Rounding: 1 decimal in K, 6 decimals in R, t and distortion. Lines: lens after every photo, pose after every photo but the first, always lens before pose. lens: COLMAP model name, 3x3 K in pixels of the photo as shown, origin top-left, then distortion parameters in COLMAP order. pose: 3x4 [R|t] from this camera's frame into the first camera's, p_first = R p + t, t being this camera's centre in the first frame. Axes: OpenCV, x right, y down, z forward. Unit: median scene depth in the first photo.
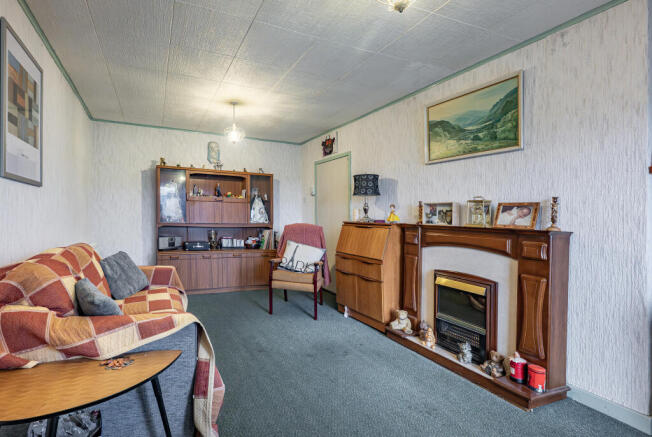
lens RADIAL K [[277.6, 0, 326.0], [0, 277.6, 218.5], [0, 0, 1]] dist [-0.000949, -0.000255]
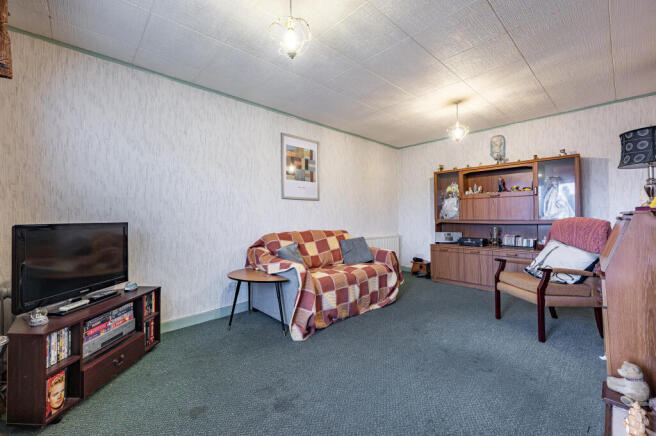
lens RADIAL K [[272.7, 0, 328.0], [0, 272.7, 218.0], [0, 0, 1]] dist [0.000529, 0.000165]
pose [[0.364596, -0.027319, -0.930765, 0.315353], [0.021771, 0.999546, -0.020810, 0.020371], [0.930911, -0.012677, 0.365025, 0.130521]]
